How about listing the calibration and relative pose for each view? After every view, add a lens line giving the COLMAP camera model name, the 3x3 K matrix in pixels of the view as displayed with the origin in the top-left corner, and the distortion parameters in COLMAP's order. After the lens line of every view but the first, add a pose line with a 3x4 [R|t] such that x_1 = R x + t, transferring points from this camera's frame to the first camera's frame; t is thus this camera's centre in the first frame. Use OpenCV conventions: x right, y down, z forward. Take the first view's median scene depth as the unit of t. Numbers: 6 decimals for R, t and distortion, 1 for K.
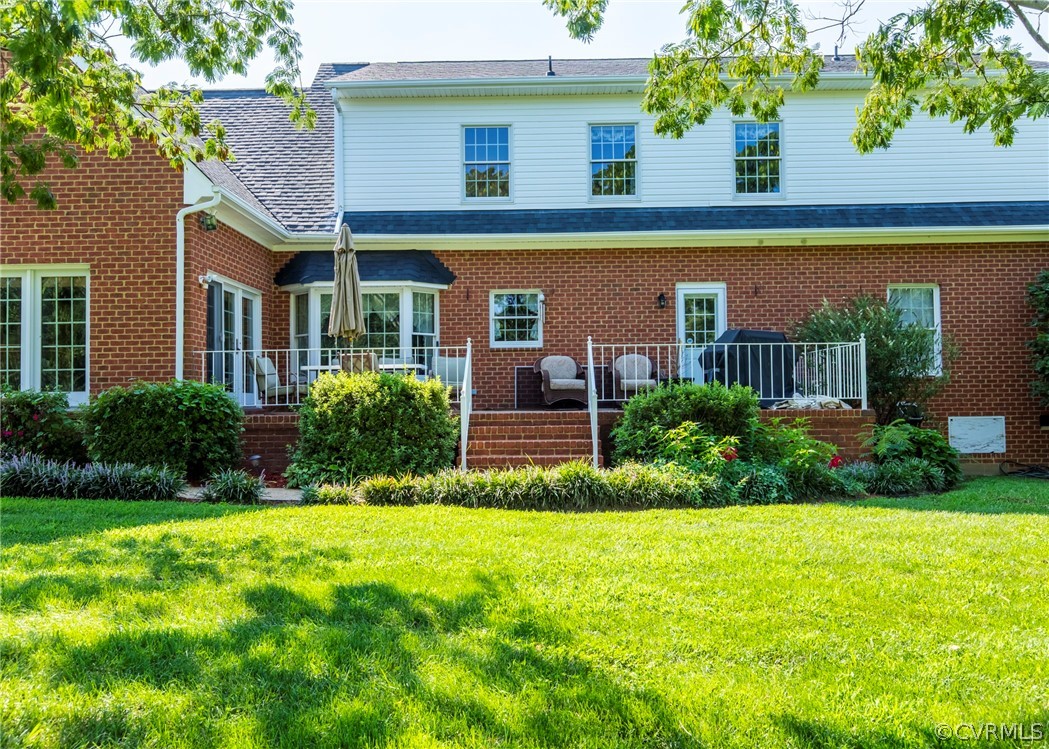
lens RADIAL K [[887.0, 0, 524.5], [0, 887.0, 374.5], [0, 0, 1]] dist [-0.001609, -0.000567]
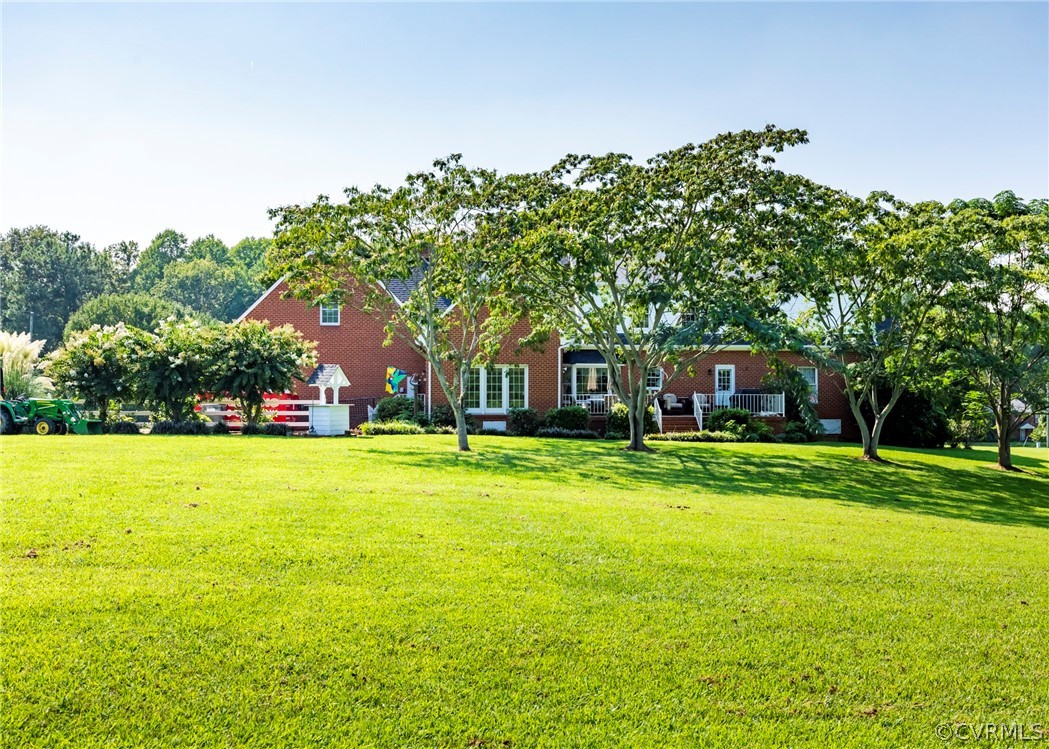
lens RADIAL K [[1080.6, 0, 524.5], [0, 1080.6, 374.5], [0, 0, 1]] dist [0.002147, 0.000620]
pose [[0.996165, 0.014533, 0.086280, -0.894986], [-0.015425, 0.999834, 0.009673, -0.138613], [-0.086126, -0.010966, 0.996224, -2.838176]]
